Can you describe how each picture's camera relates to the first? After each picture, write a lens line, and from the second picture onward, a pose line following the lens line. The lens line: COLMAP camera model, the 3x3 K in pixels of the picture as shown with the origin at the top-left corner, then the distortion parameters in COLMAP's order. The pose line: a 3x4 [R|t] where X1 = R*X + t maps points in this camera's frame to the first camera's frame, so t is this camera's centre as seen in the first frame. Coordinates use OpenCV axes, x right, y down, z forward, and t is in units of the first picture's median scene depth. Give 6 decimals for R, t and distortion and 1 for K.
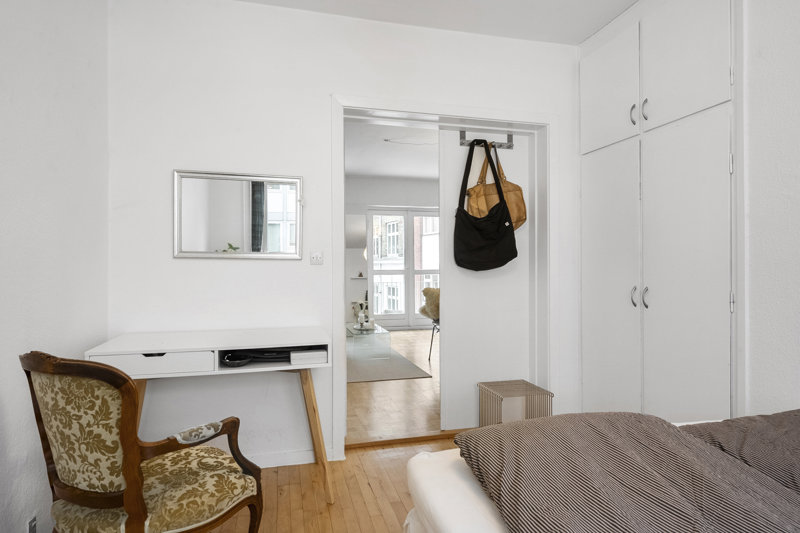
lens RADIAL K [[456.1, 0, 400.2], [0, 456.1, 265.7], [0, 0, 1]] dist [-0.000035, 0.000000]
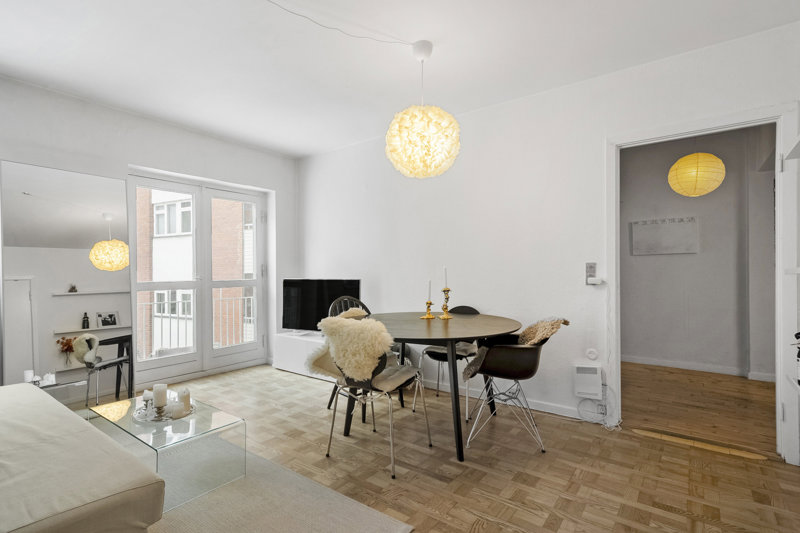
lens RADIAL K [[386.2, 0, 400.7], [0, 386.2, 270.4], [0, 0, 1]] dist [0.002165, 0.000107]
pose [[0.766979, 0.010700, 0.641583, -0.113534], [-0.001482, 0.999888, -0.014905, 0.002236], [-0.641671, 0.010481, 0.766909, 0.417966]]
